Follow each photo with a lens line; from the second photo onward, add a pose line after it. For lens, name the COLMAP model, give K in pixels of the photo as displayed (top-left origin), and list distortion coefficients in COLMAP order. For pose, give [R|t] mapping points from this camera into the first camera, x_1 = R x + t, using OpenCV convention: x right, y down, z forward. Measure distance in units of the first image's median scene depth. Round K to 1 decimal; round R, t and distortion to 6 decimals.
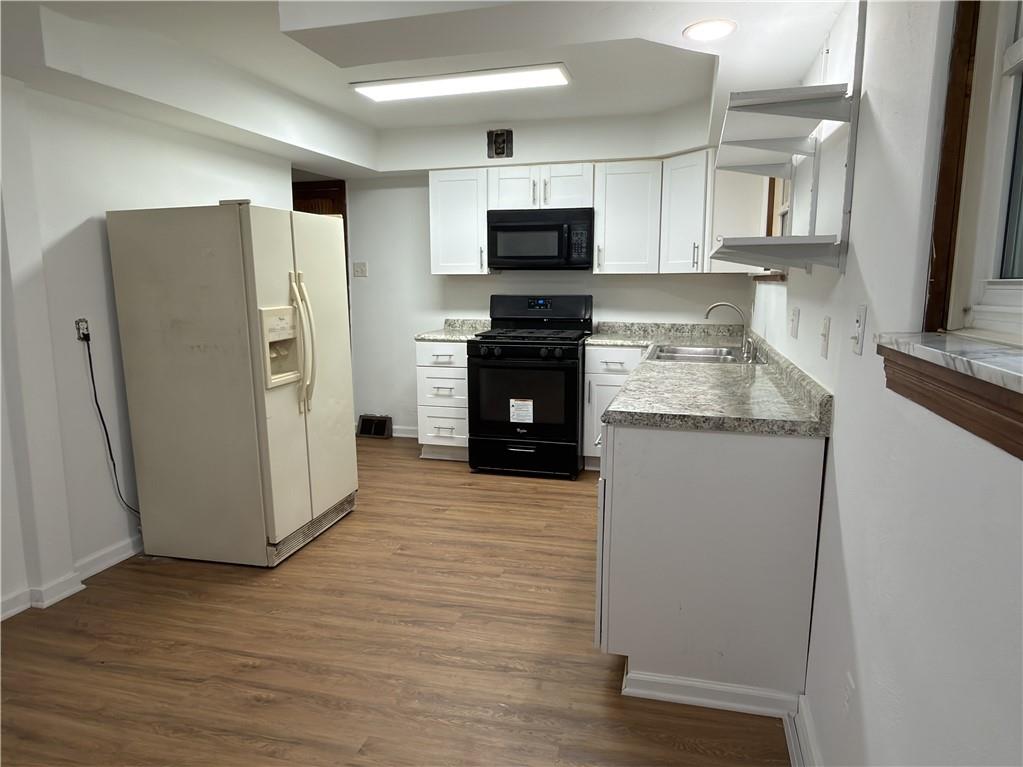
lens RADIAL K [[662.4, 0, 509.8], [0, 662.4, 383.8], [0, 0, 1]] dist [0.000869, -0.001665]
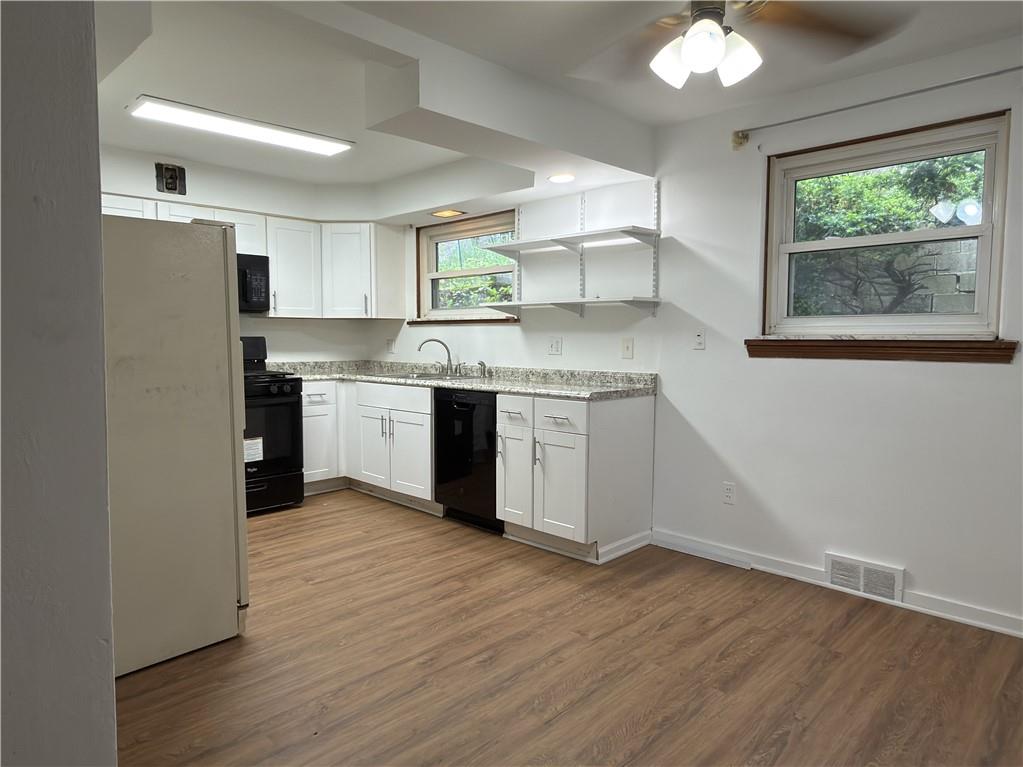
lens RADIAL K [[662.4, 0, 507.7], [0, 662.4, 385.4], [0, 0, 1]] dist [0.000869, -0.001665]
pose [[0.493131, -0.062941, 0.867675, -0.752523], [0.133702, 0.991013, -0.004100, 0.000046], [-0.859619, 0.118031, 0.497115, 0.177345]]
